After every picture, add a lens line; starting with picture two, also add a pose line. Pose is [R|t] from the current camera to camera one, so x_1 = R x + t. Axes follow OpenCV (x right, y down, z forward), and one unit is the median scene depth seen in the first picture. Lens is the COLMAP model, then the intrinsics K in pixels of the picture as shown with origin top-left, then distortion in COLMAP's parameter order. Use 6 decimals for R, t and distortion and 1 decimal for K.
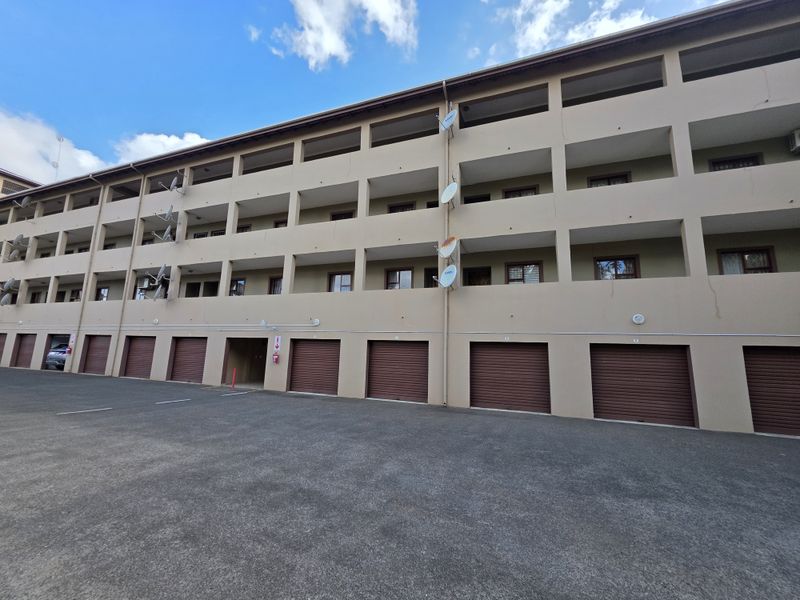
lens RADIAL K [[320.2, 0, 400.0], [0, 320.2, 300.0], [0, 0, 1]] dist [0.002063, -0.000058]
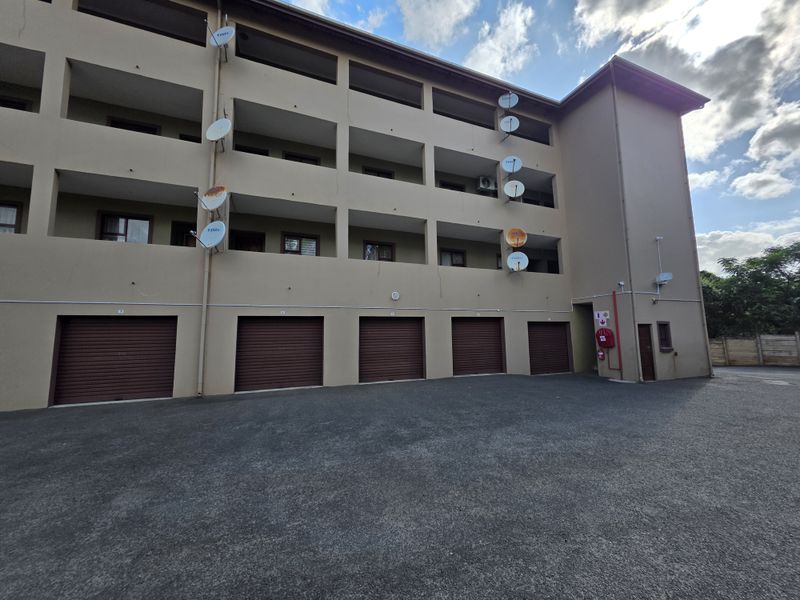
lens RADIAL K [[315.8, 0, 400.0], [0, 315.8, 300.0], [0, 0, 1]] dist [-0.000326, -0.000452]
pose [[0.728878, 0.033159, 0.683840, -0.051322], [-0.073415, 0.996853, 0.029913, 0.038516], [-0.680696, -0.072007, 0.729018, 0.126953]]
